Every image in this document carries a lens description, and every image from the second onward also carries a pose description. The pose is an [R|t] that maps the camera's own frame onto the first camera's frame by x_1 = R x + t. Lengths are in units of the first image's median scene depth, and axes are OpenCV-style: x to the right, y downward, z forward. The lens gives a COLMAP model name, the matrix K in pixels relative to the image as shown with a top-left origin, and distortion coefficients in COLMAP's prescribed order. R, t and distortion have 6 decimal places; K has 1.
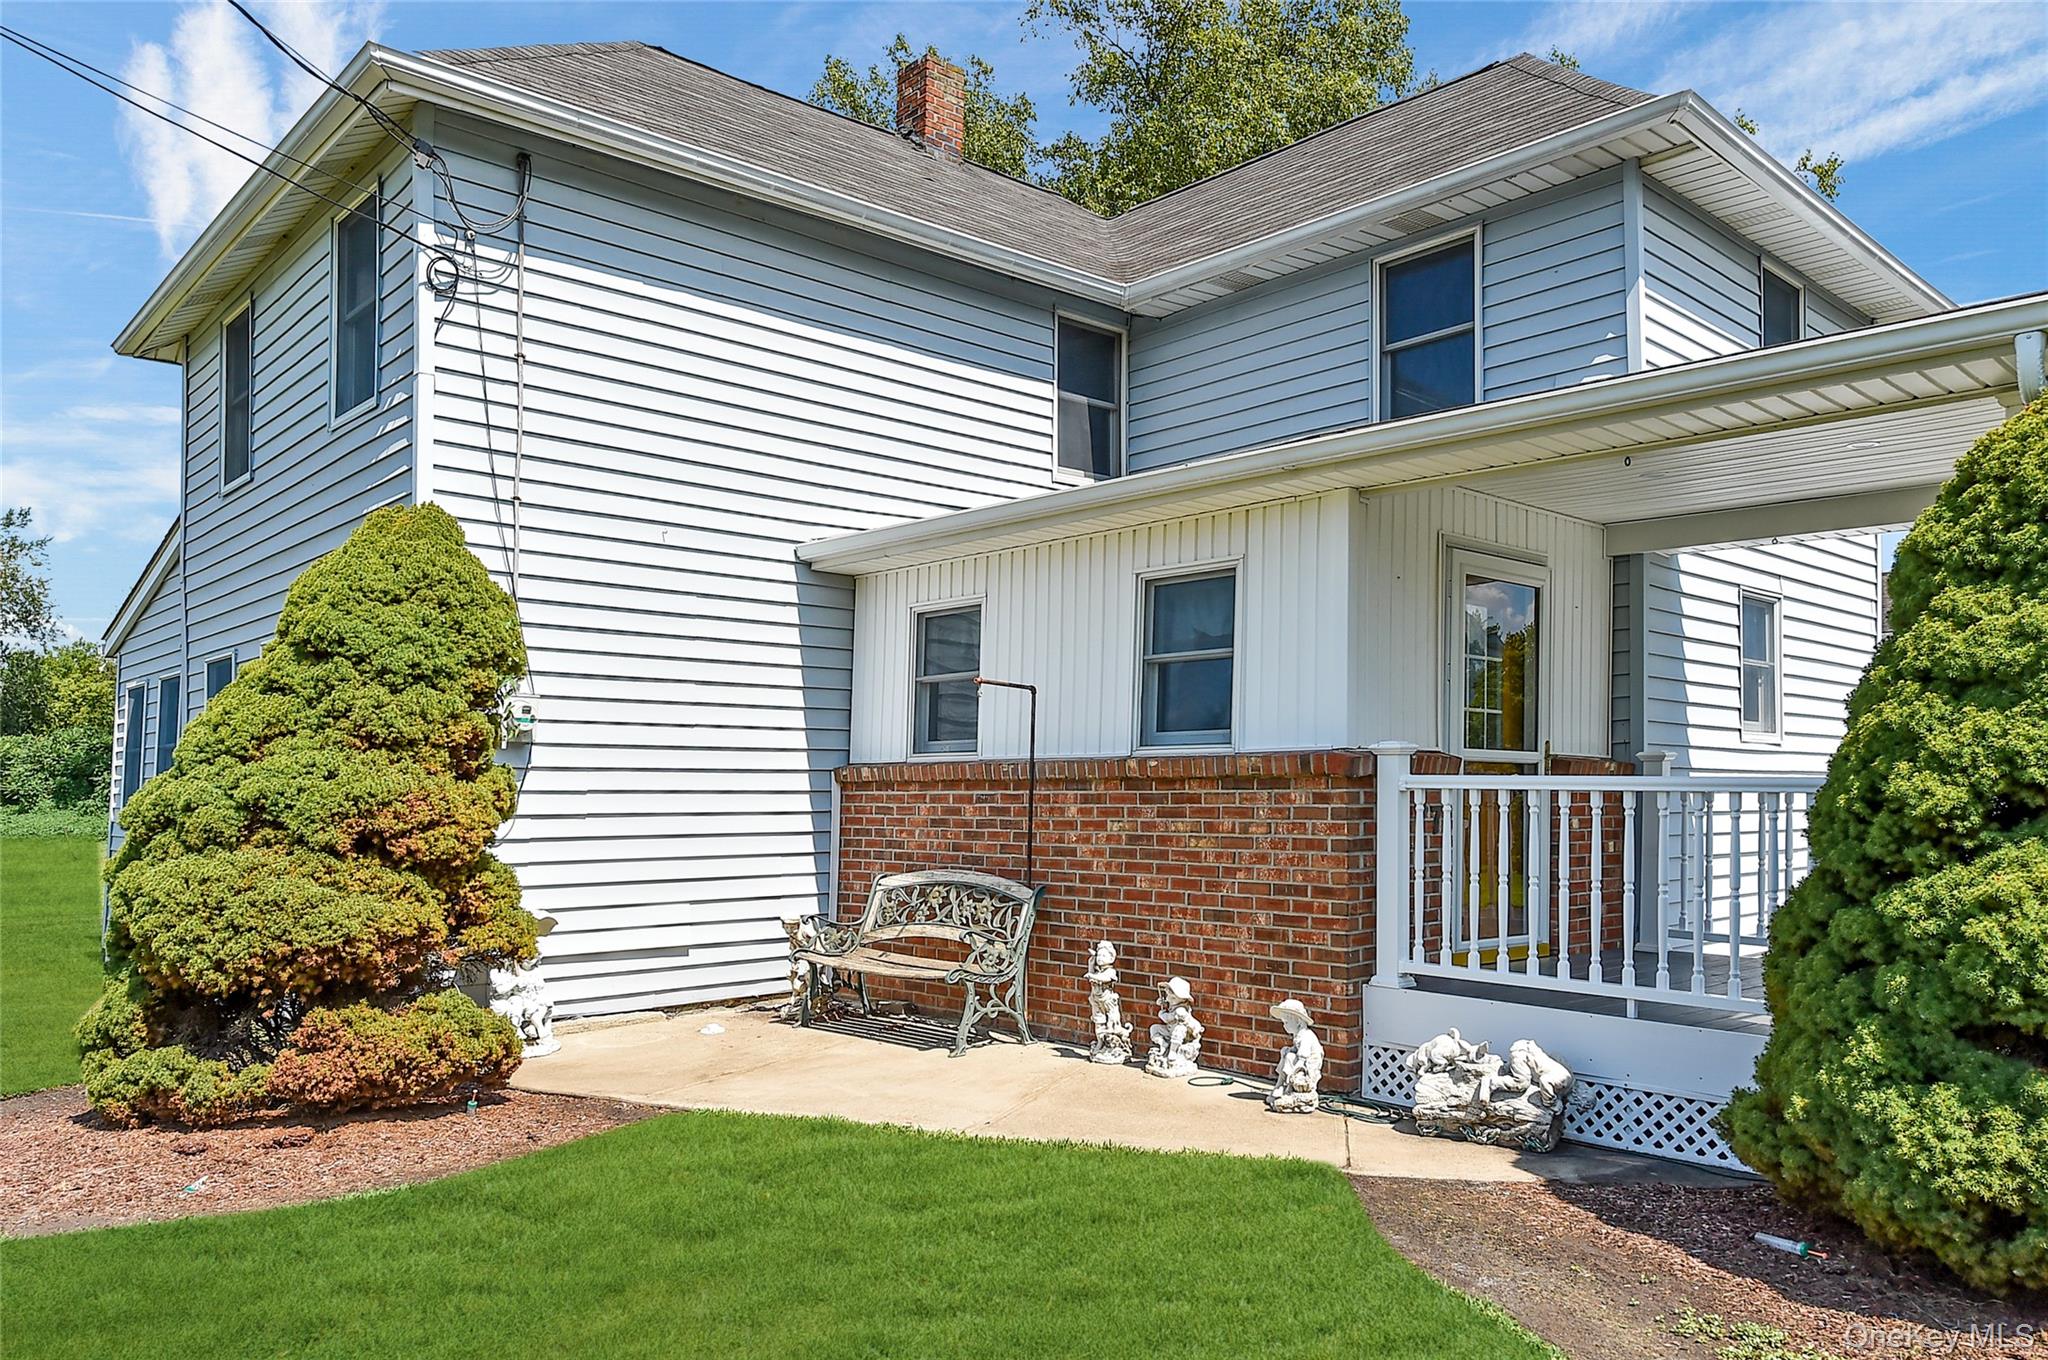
lens RADIAL K [[1421.1, 0, 1024.0], [0, 1421.1, 680.0], [0, 0, 1]] dist [0.000614, 0.000226]
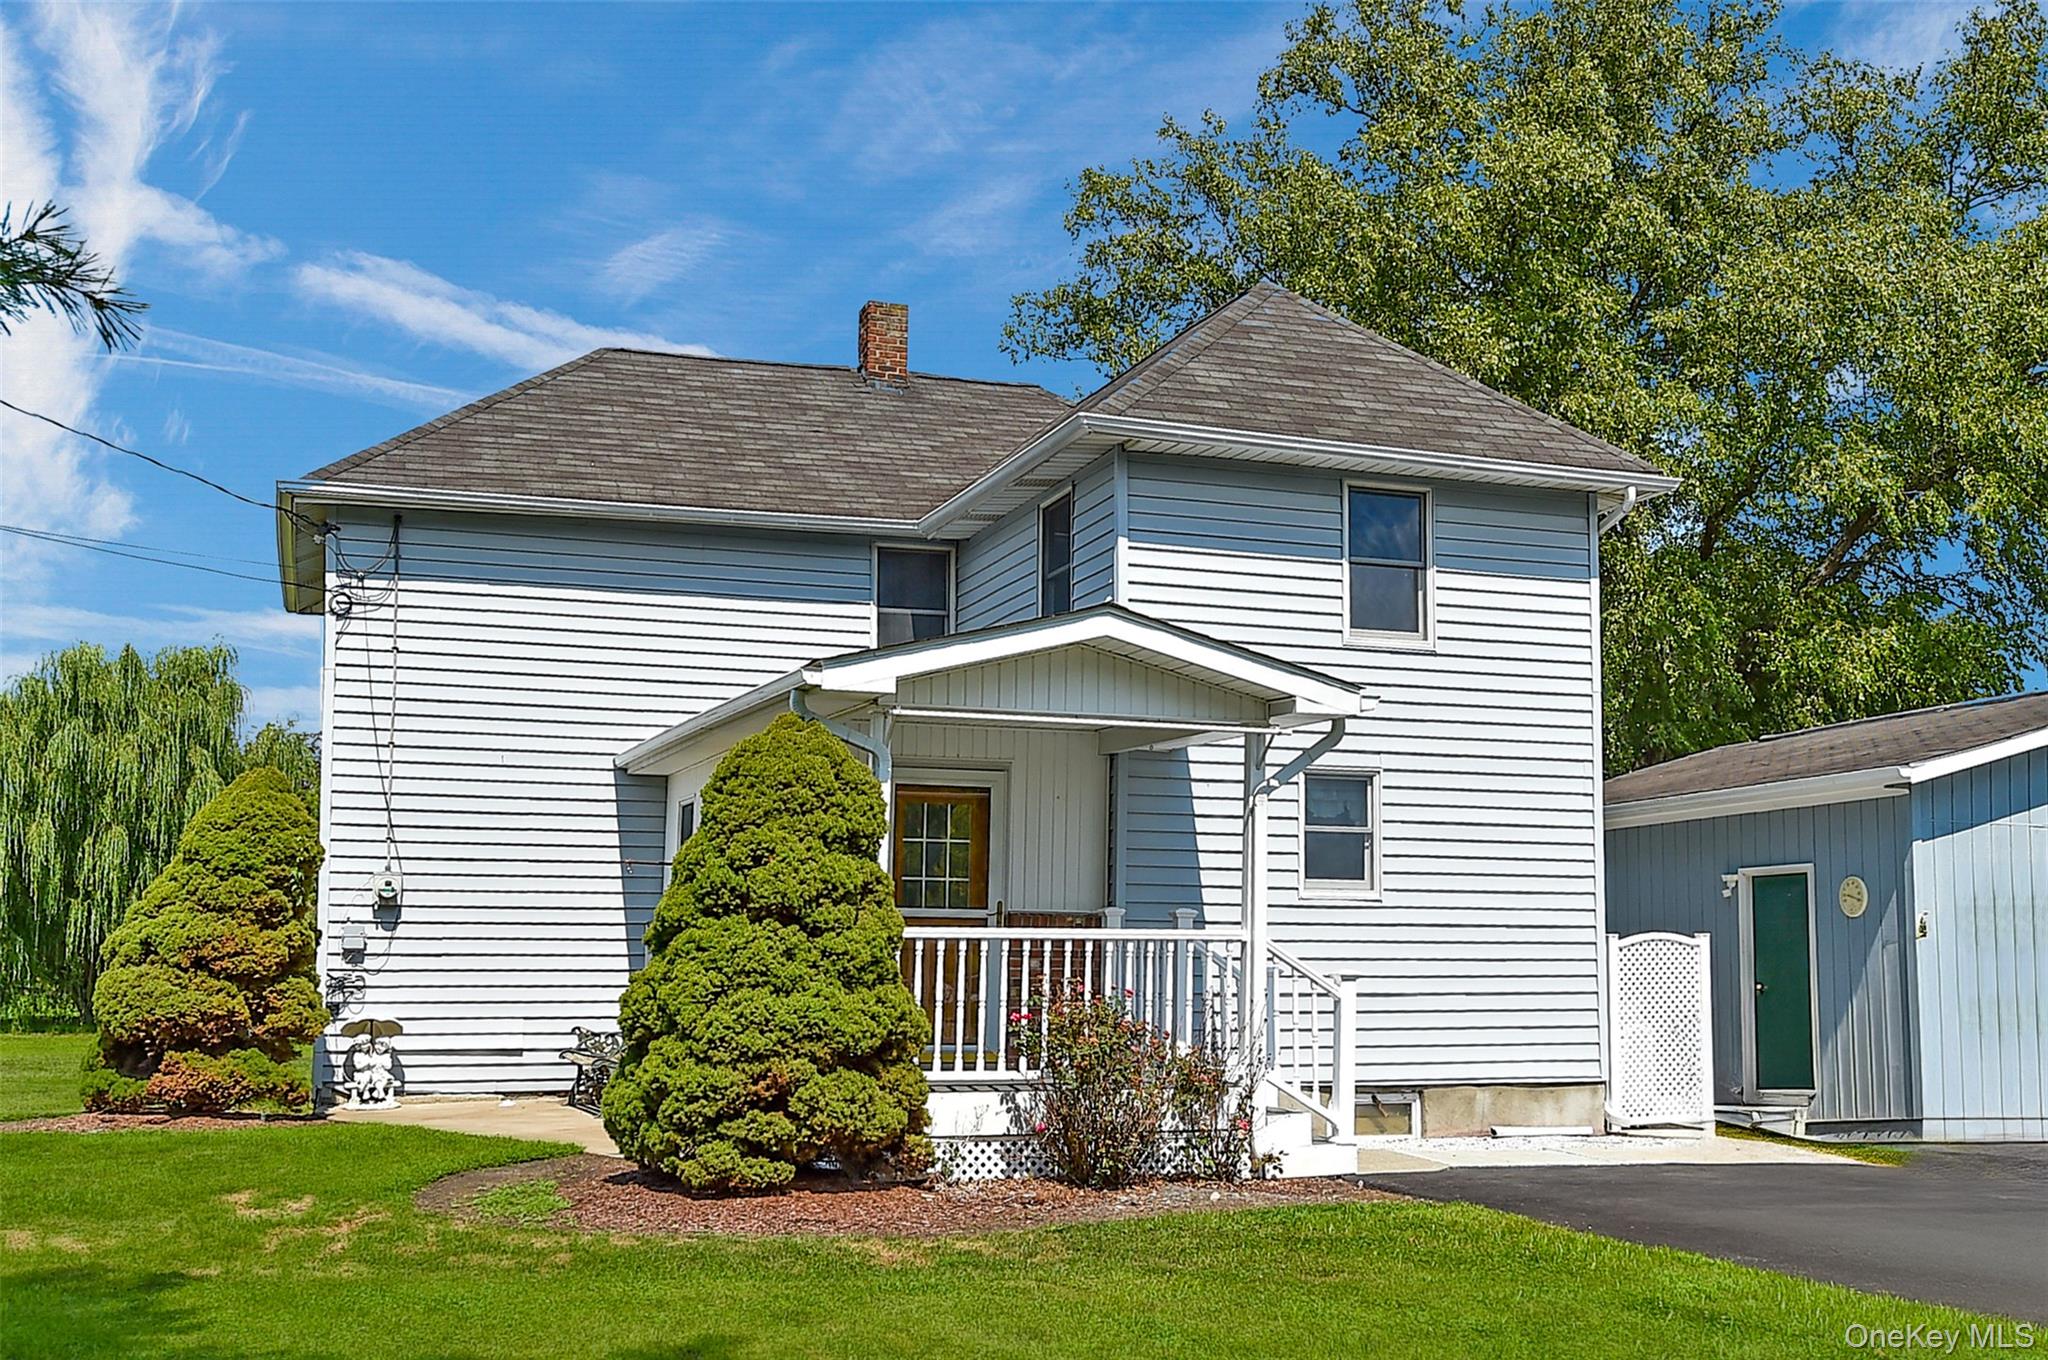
lens RADIAL K [[1950.3, 0, 1024.0], [0, 1950.3, 680.0], [0, 0, 1]] dist [-0.001310, 0.002425]
pose [[0.927562, -0.047043, -0.370697, 1.114367], [0.024246, 0.997530, -0.065923, -0.044436], [0.372882, 0.052160, 0.926411, -0.723393]]
